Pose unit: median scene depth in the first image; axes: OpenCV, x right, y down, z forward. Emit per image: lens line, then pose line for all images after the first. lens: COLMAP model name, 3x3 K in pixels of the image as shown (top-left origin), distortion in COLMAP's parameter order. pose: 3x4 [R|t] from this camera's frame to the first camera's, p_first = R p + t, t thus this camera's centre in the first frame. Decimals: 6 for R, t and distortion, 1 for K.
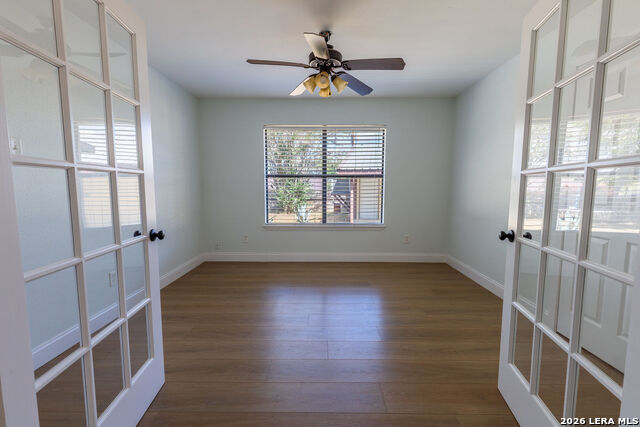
lens RADIAL K [[295.3, 0, 302.2], [0, 295.3, 214.7], [0, 0, 1]] dist [0.001451, 0.000130]
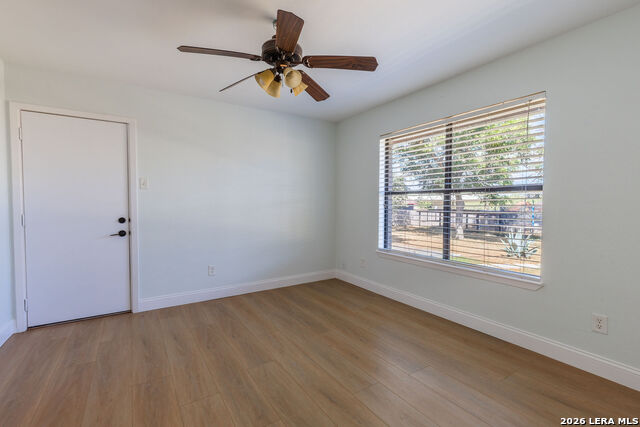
lens RADIAL K [[287.2, 0, 320.0], [0, 287.2, 213.5], [0, 0, 1]] dist [0.002557, 0.000244]
pose [[0.564101, 0.031900, -0.825090, 0.459146], [-0.086080, 0.996081, -0.020341, -0.039619], [0.821207, 0.082498, 0.564636, 0.384764]]
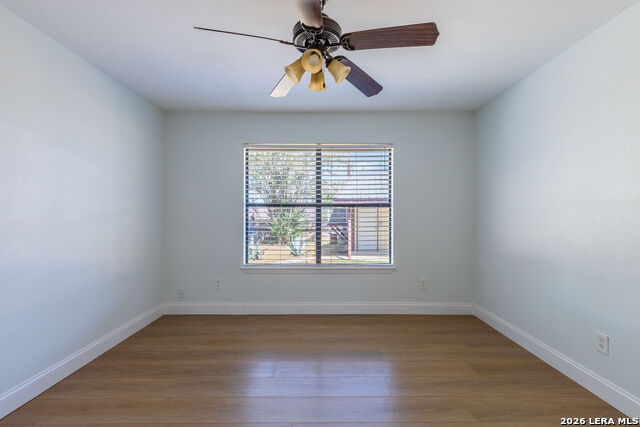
lens RADIAL K [[288.5, 0, 304.3], [0, 288.5, 213.6], [0, 0, 1]] dist [0.001947, 0.000134]
pose [[0.999822, 0.001786, 0.018765, 0.021577], [0.000172, 0.994591, -0.103866, -0.025709], [-0.018849, 0.103851, 0.994414, 0.218957]]
